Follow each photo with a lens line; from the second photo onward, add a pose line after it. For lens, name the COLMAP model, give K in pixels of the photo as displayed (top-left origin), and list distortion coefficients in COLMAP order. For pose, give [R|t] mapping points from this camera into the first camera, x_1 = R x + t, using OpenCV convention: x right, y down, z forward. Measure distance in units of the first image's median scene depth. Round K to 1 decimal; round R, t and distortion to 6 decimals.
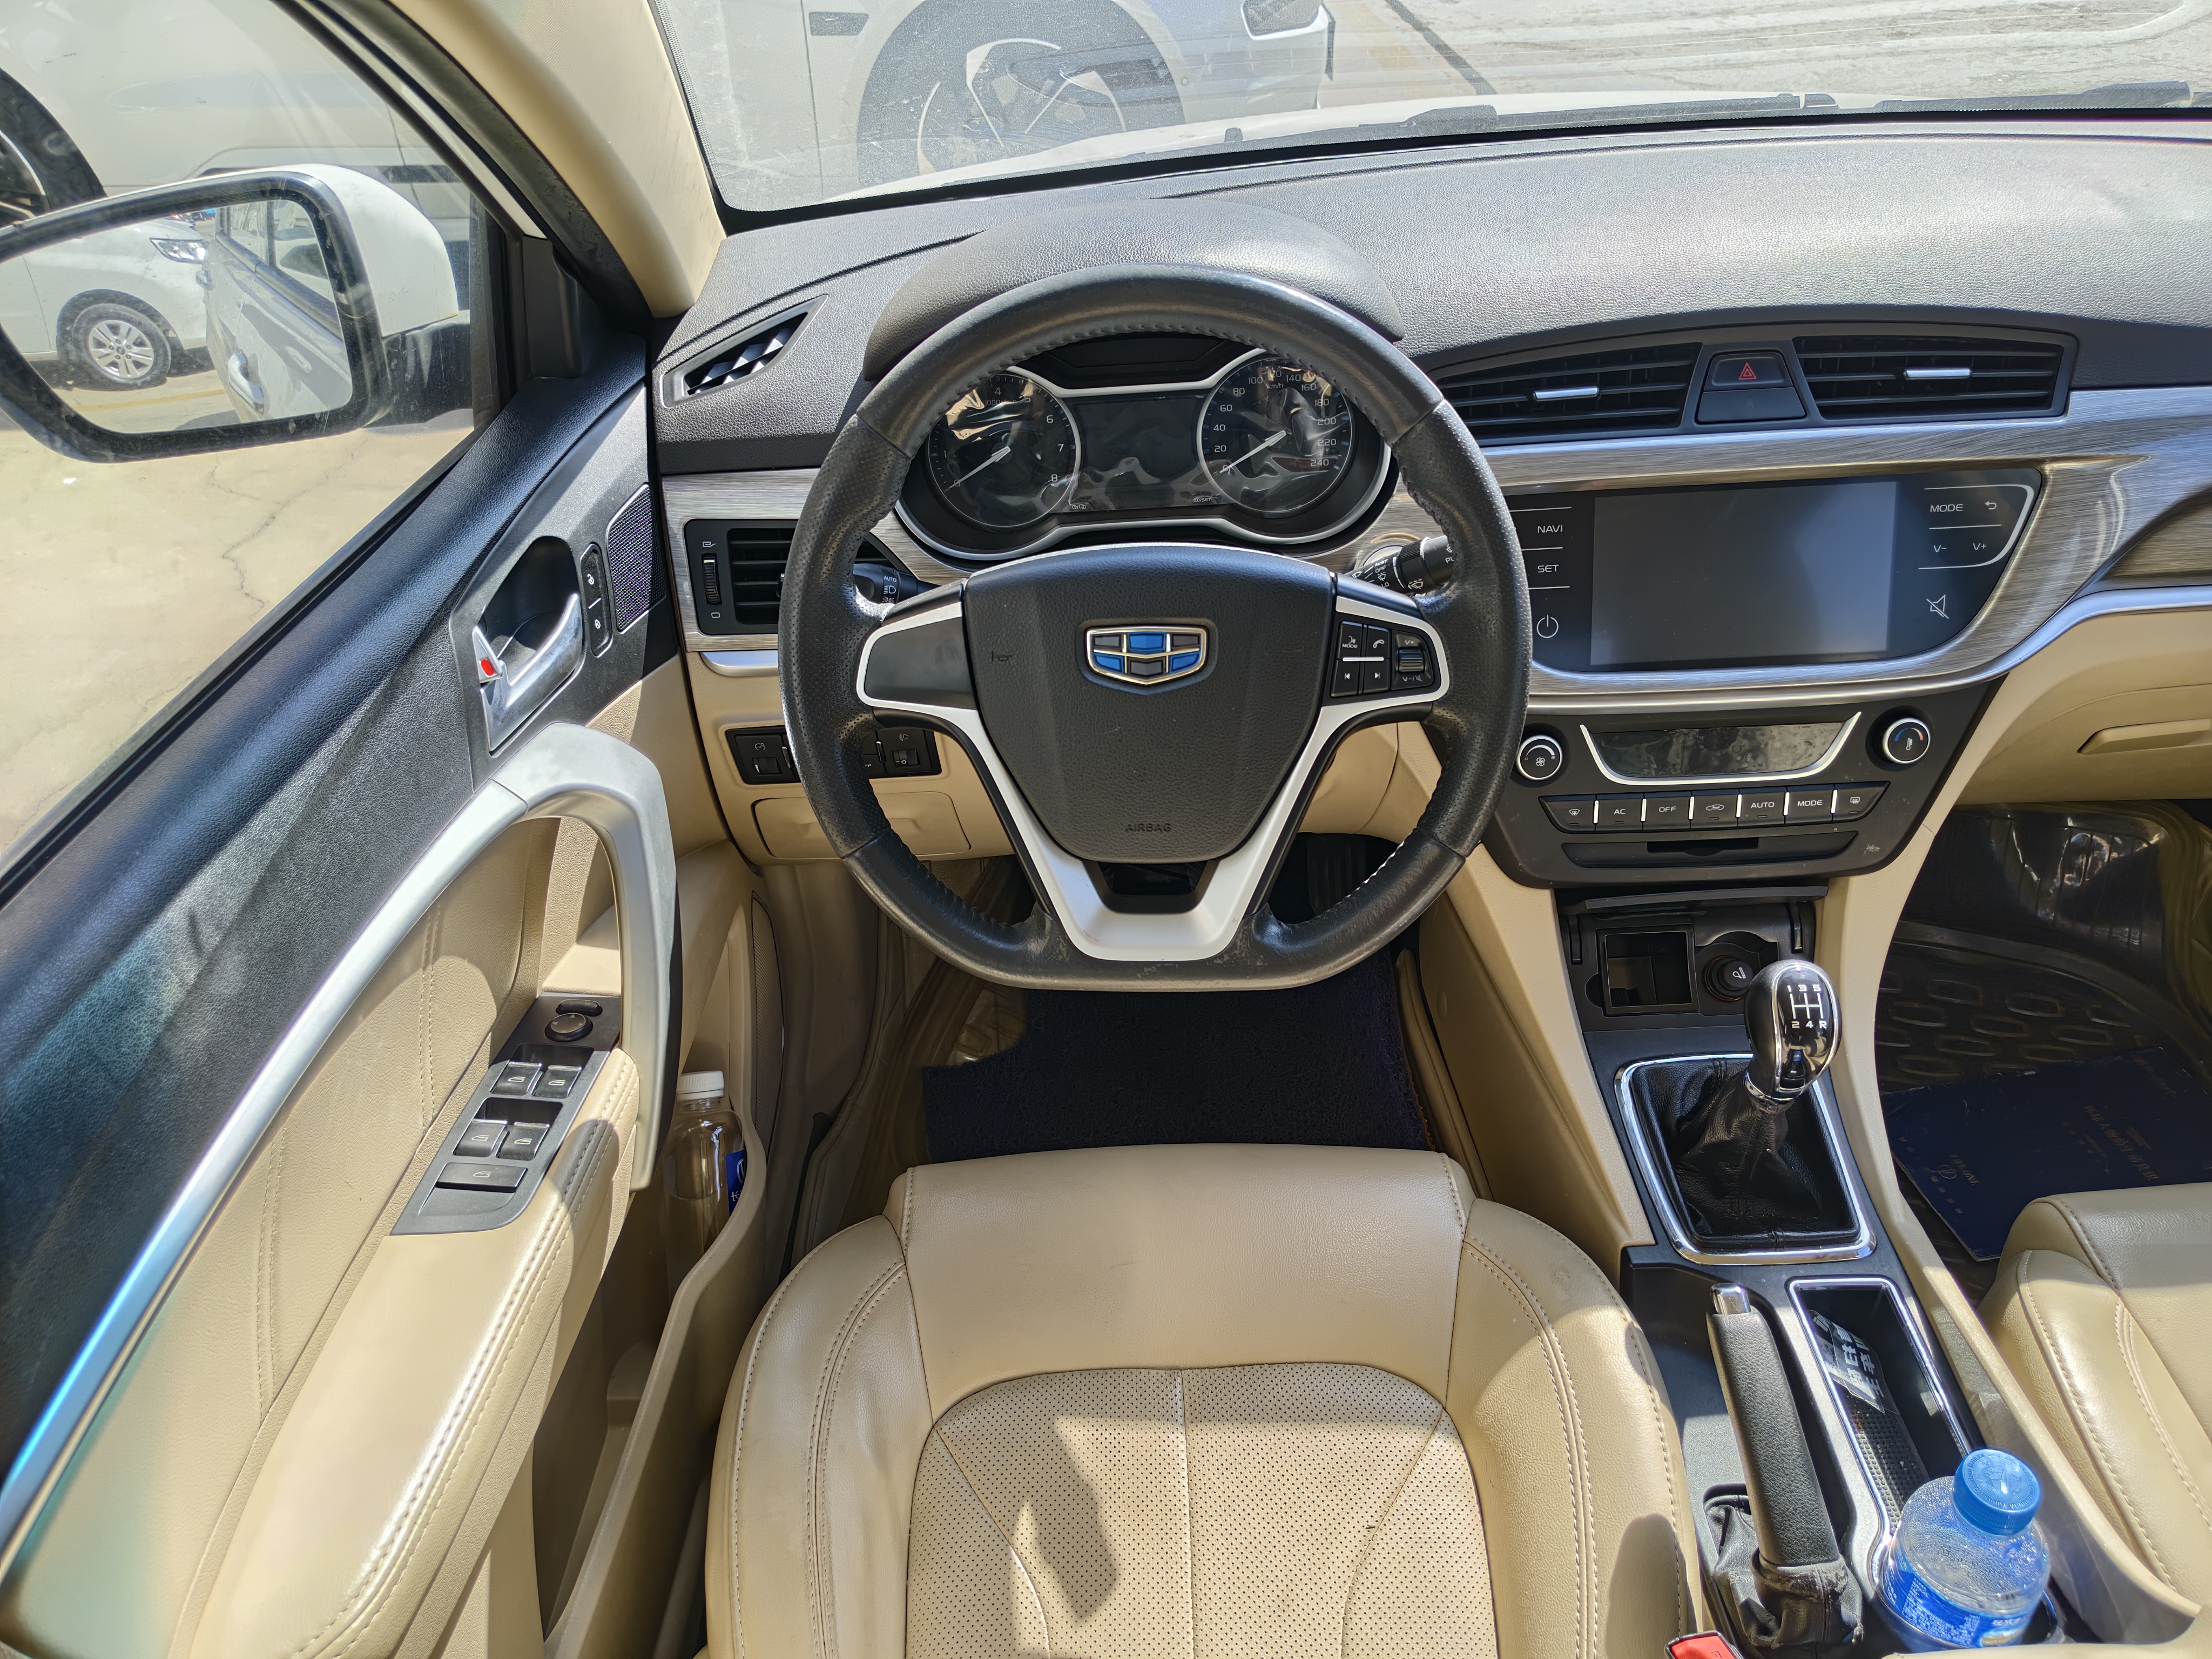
lens RADIAL K [[1565.1, 0, 1115.7], [0, 1565.1, 837.4], [0, 0, 1]] dist [0.021853, -0.021367]
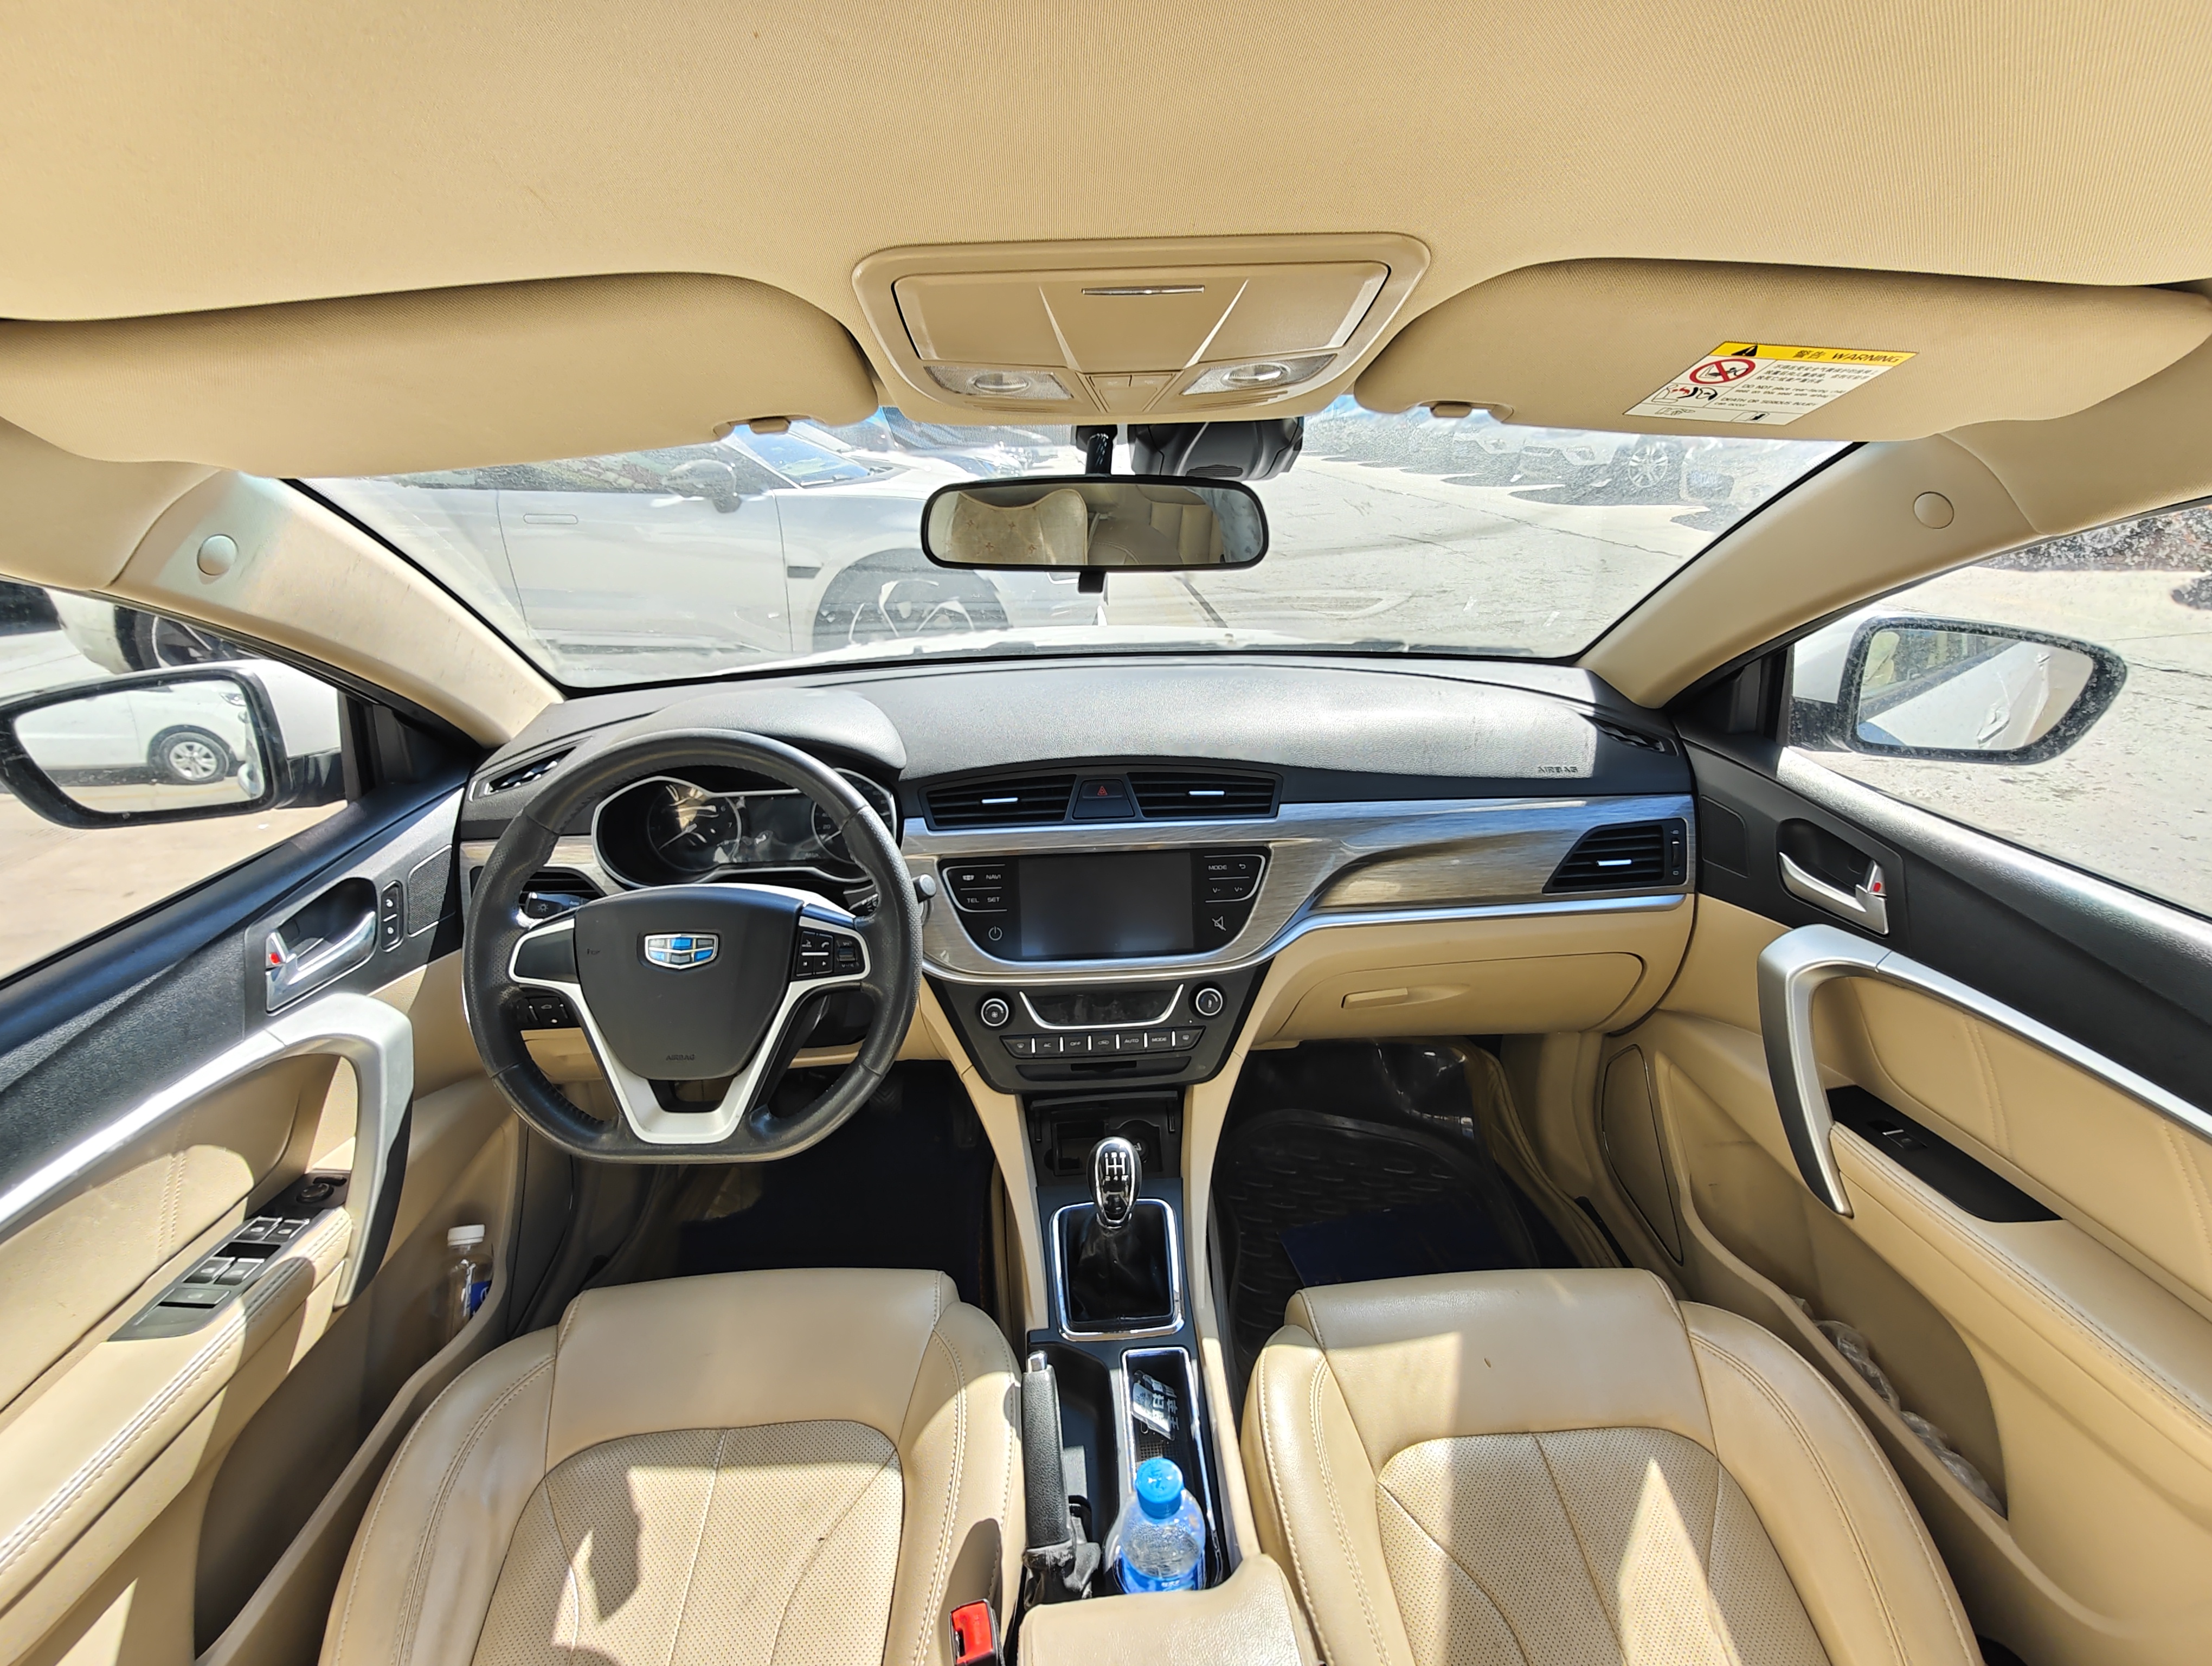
lens RADIAL K [[1007.6, 0, 1108.1], [0, 1007.6, 831.1], [0, 0, 1]] dist [0.000170, -0.000887]
pose [[0.996751, 0.011596, 0.079708, 0.318444], [0.006627, 0.974421, -0.224632, 0.002397], [-0.080274, 0.224430, 0.971178, -0.089087]]
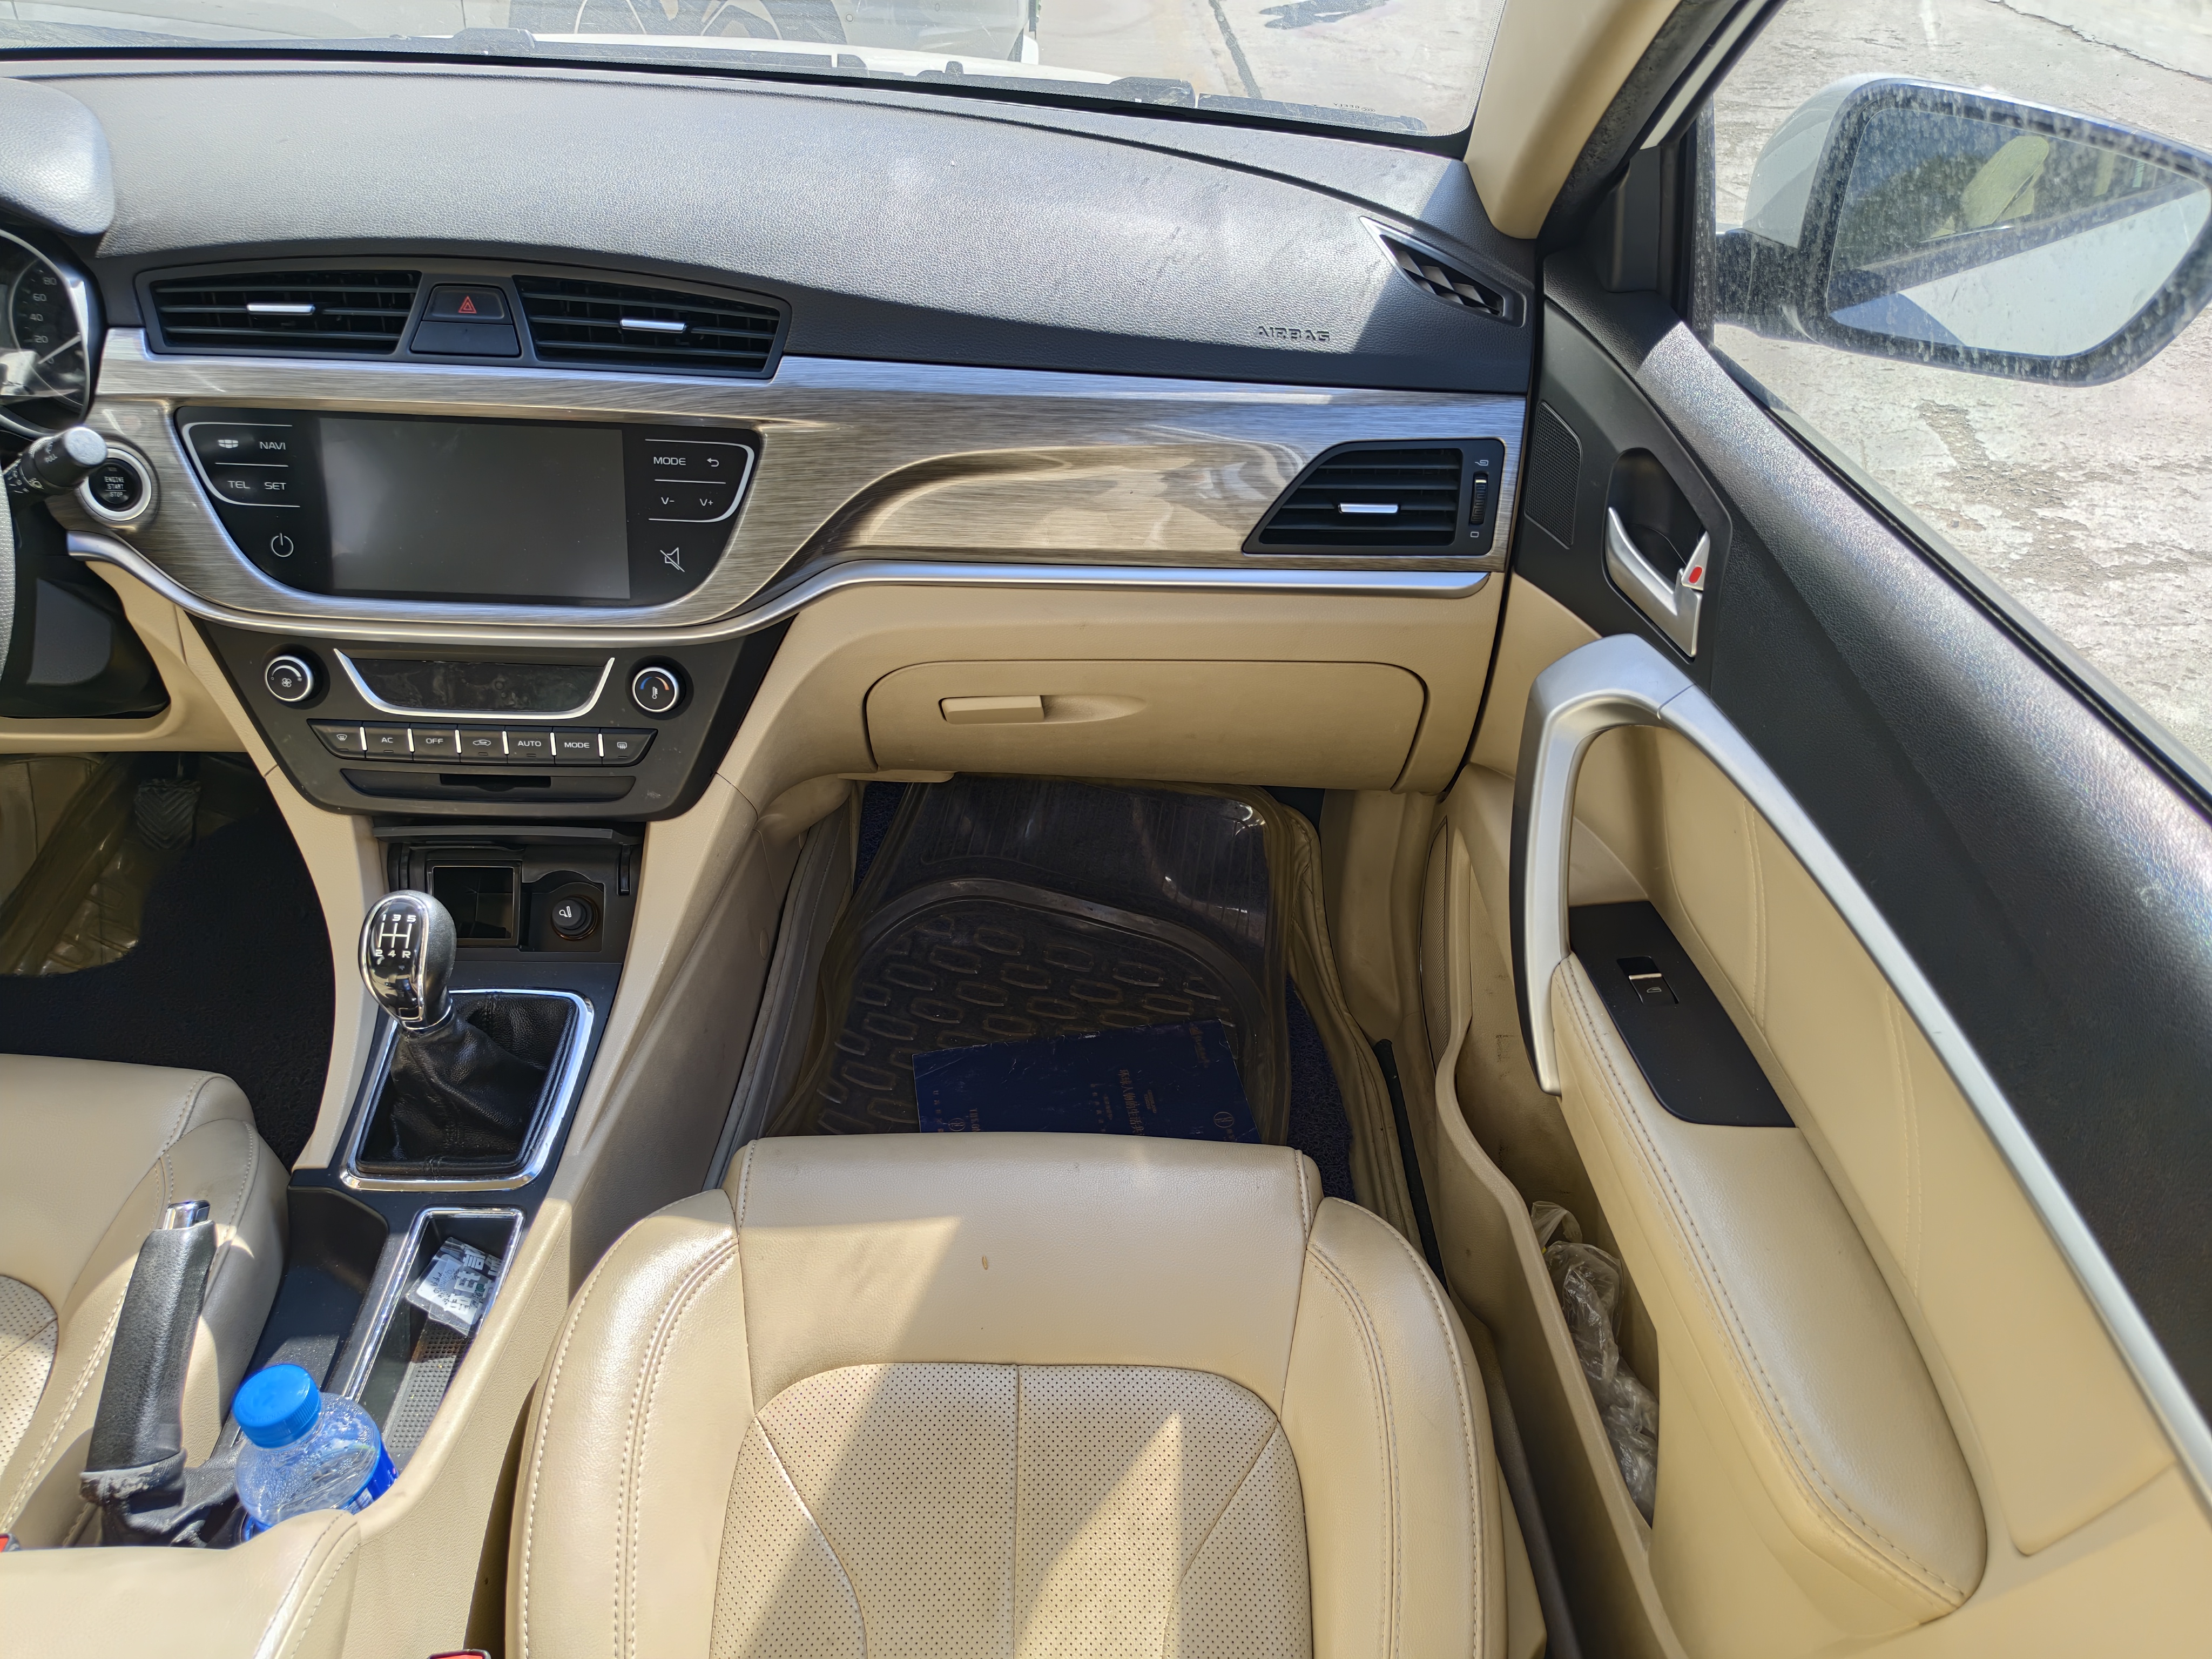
lens RADIAL K [[1565.1, 0, 1122.6], [0, 1565.1, 839.1], [0, 0, 1]] dist [0.021853, -0.021367]
pose [[0.993482, 0.066644, 0.092478, 0.745980], [-0.068852, 0.997408, 0.020887, -0.007112], [-0.090846, -0.027119, 0.995496, -0.042897]]
